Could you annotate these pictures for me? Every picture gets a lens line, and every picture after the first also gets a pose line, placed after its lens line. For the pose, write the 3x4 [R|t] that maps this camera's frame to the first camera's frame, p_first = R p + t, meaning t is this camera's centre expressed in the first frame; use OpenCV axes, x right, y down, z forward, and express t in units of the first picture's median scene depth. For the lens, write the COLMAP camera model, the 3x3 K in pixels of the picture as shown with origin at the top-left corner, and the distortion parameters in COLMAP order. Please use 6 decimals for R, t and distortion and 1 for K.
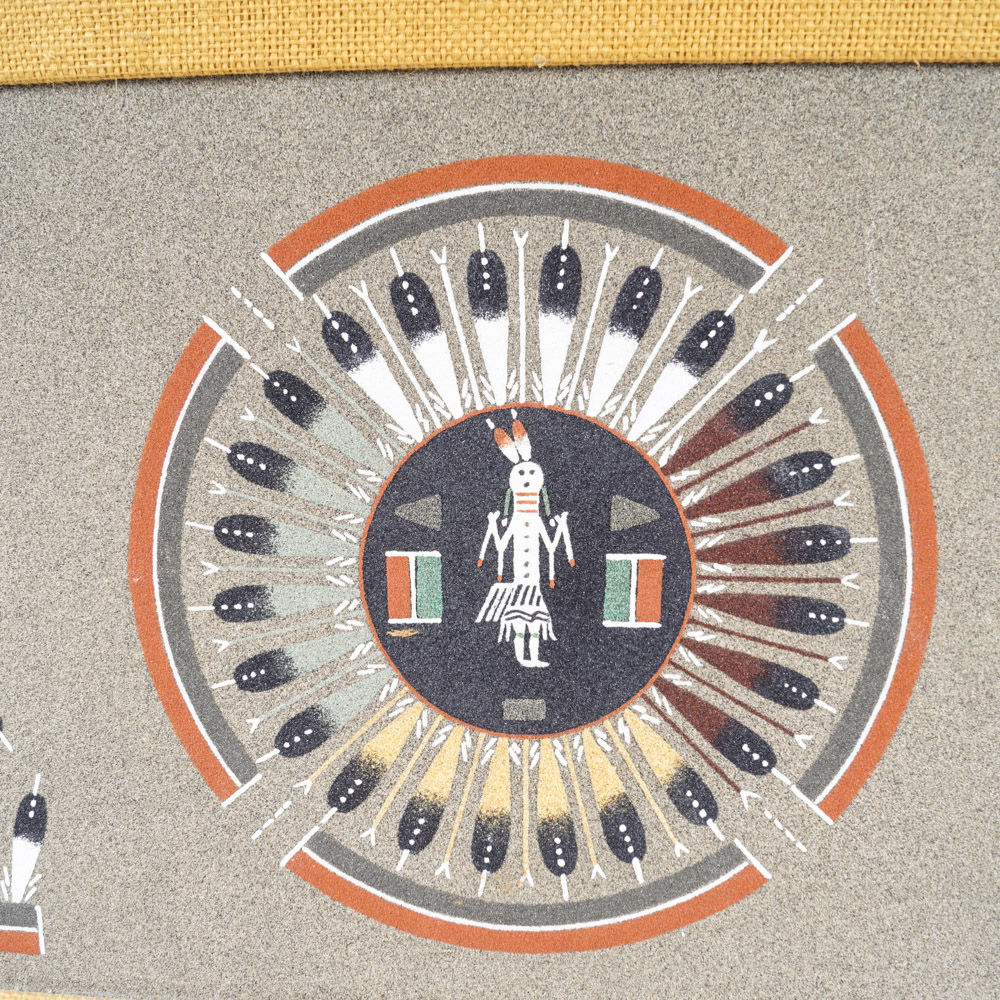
lens RADIAL K [[1134.8, 0, 486.0], [0, 1134.8, 509.3], [0, 0, 1]] dist [-0.092560, 0.000000]
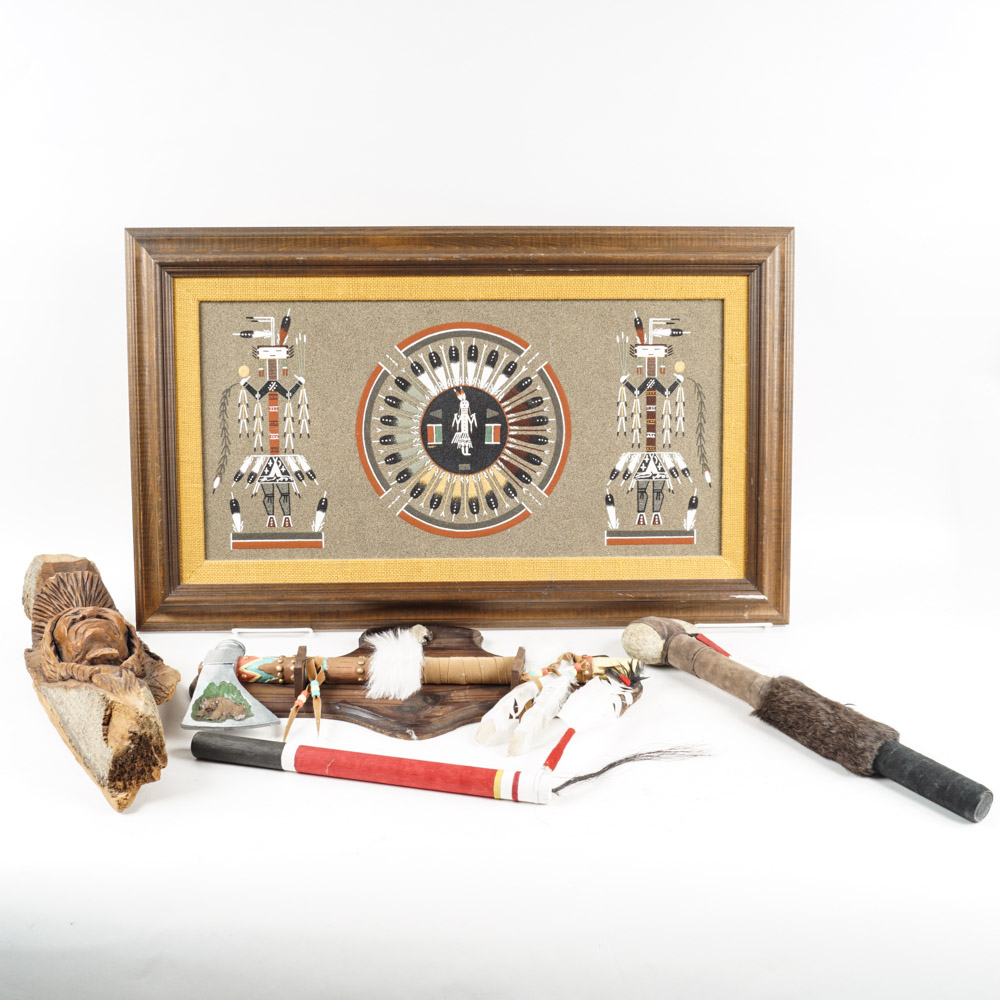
lens RADIAL K [[1207.8, 0, 495.1], [0, 1207.8, 504.6], [0, 0, 1]] dist [-0.087175, 0.000000]
pose [[0.993624, -0.011413, 0.112163, -0.321553], [0.018188, 0.998059, -0.059567, 0.552932], [-0.111266, 0.061227, 0.991903, -3.025125]]
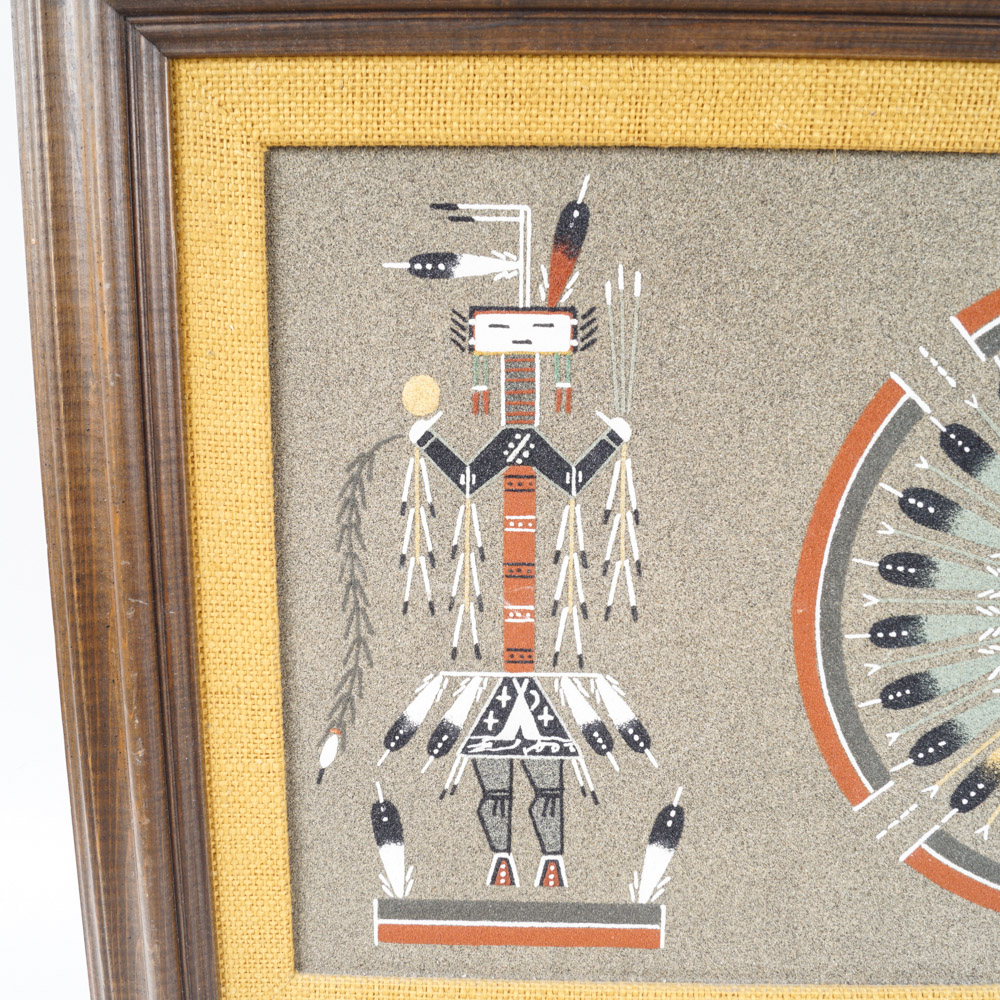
lens RADIAL K [[1134.8, 0, 484.6], [0, 1134.8, 504.6], [0, 0, 1]] dist [-0.092560, 0.000000]
pose [[0.999485, 0.000882, 0.032063, -0.674321], [-0.002972, 0.997868, 0.065201, -0.113724], [-0.031937, -0.065263, 0.997357, -0.069352]]
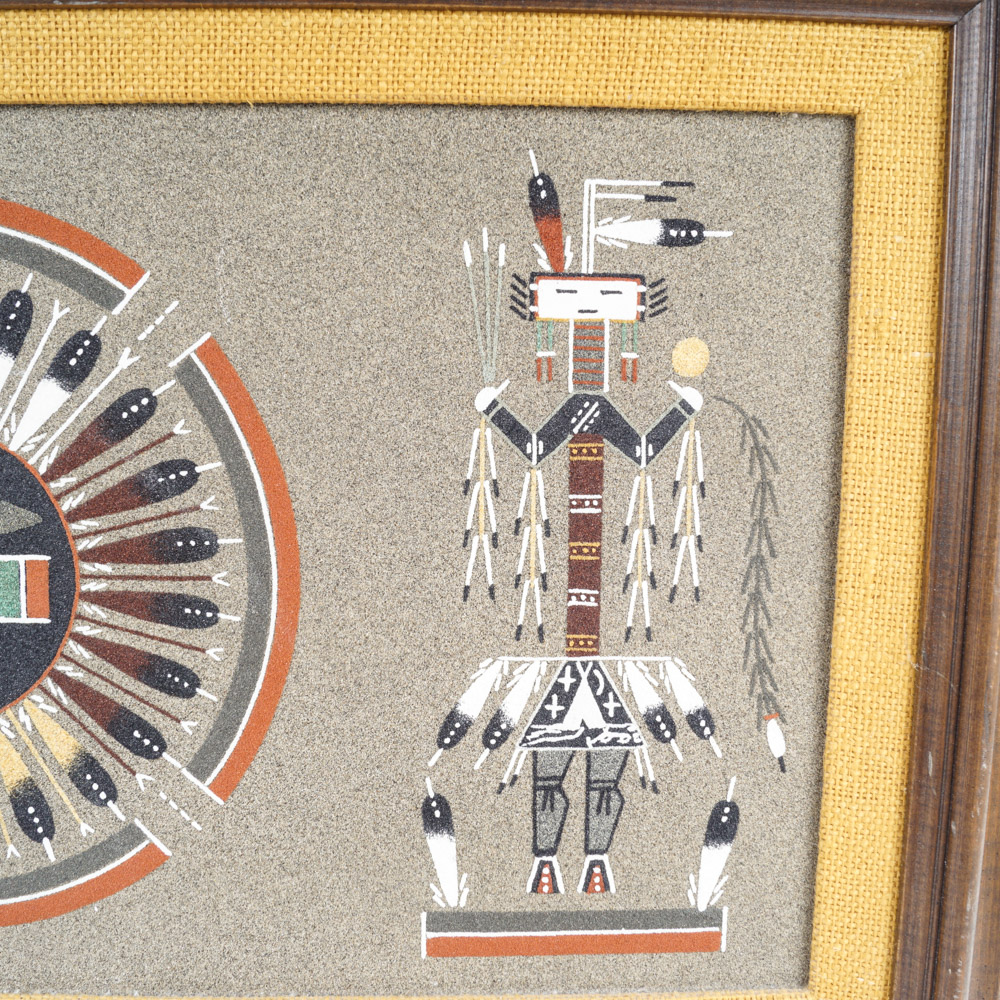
lens RADIAL K [[1134.8, 0, 497.0], [0, 1134.8, 507.5], [0, 0, 1]] dist [-0.092560, 0.000000]
pose [[0.991634, -0.005113, 0.128981, 0.442523], [0.005926, 0.999965, -0.005927, 0.003041], [-0.128946, 0.006642, 0.991629, -0.114133]]
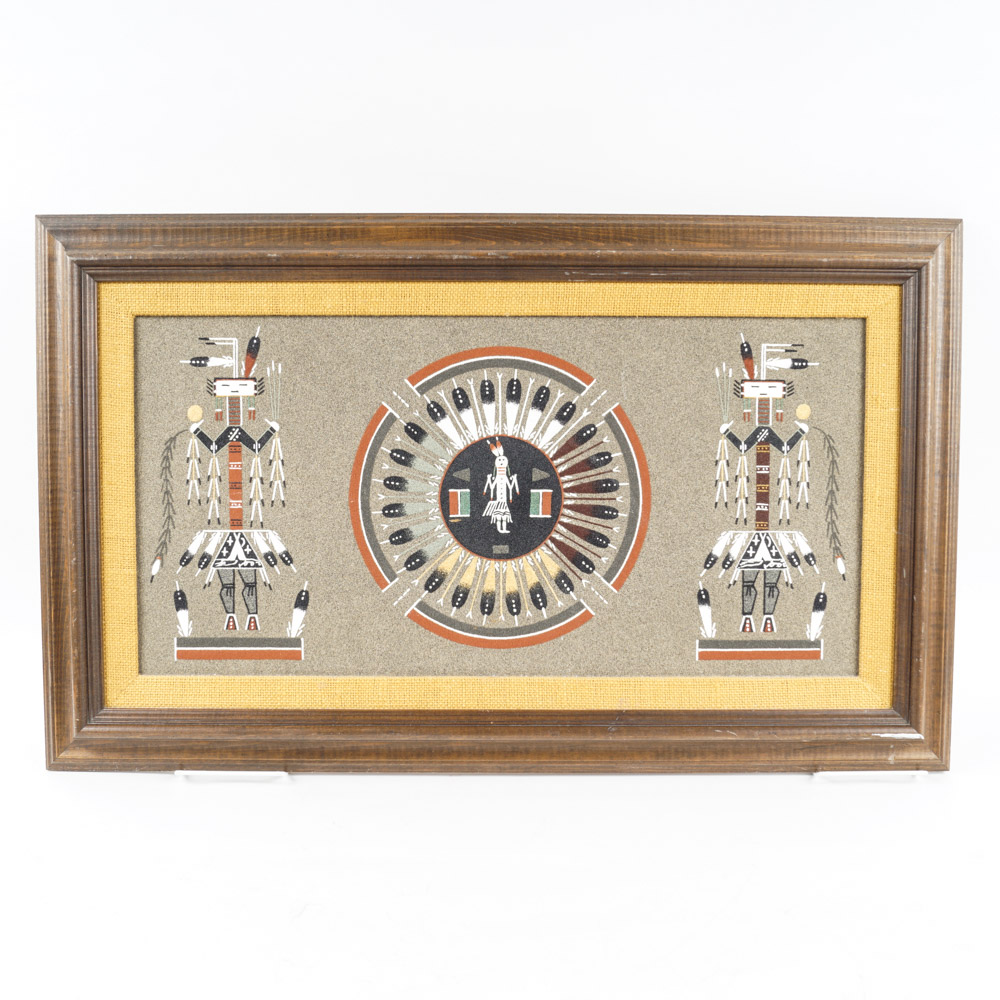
lens RADIAL K [[1134.8, 0, 494.9], [0, 1134.8, 504.0], [0, 0, 1]] dist [-0.092560, 0.000000]
pose [[0.996263, 0.001505, 0.086364, -0.215655], [0.006391, 0.995824, -0.091068, 0.321383], [-0.086140, 0.091280, 0.992093, -1.697272]]
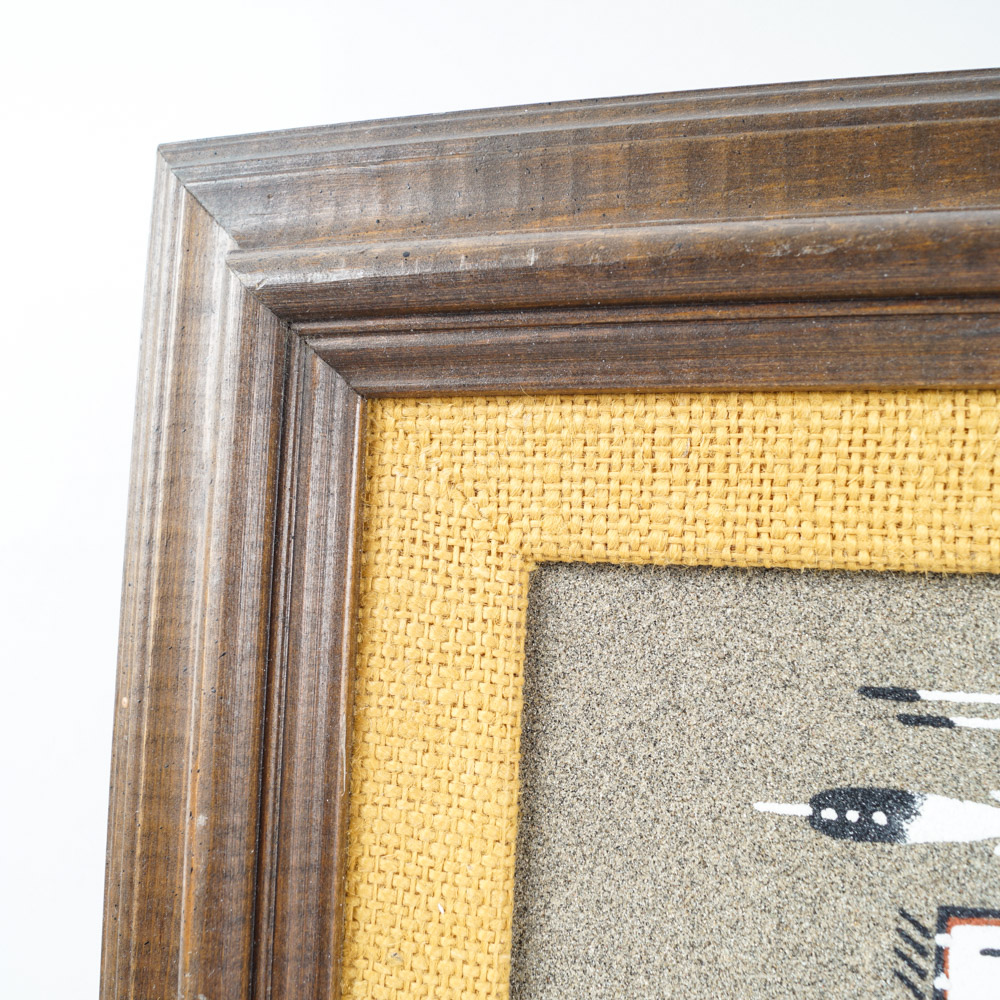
lens RADIAL K [[1134.8, 0, 467.3], [0, 1134.8, 533.6], [0, 0, 1]] dist [-0.092560, 0.000000]
pose [[0.970425, 0.027572, -0.239822, -0.744357], [-0.082174, 0.971855, -0.220782, -0.267098], [0.226984, 0.233959, 0.945379, 0.469490]]
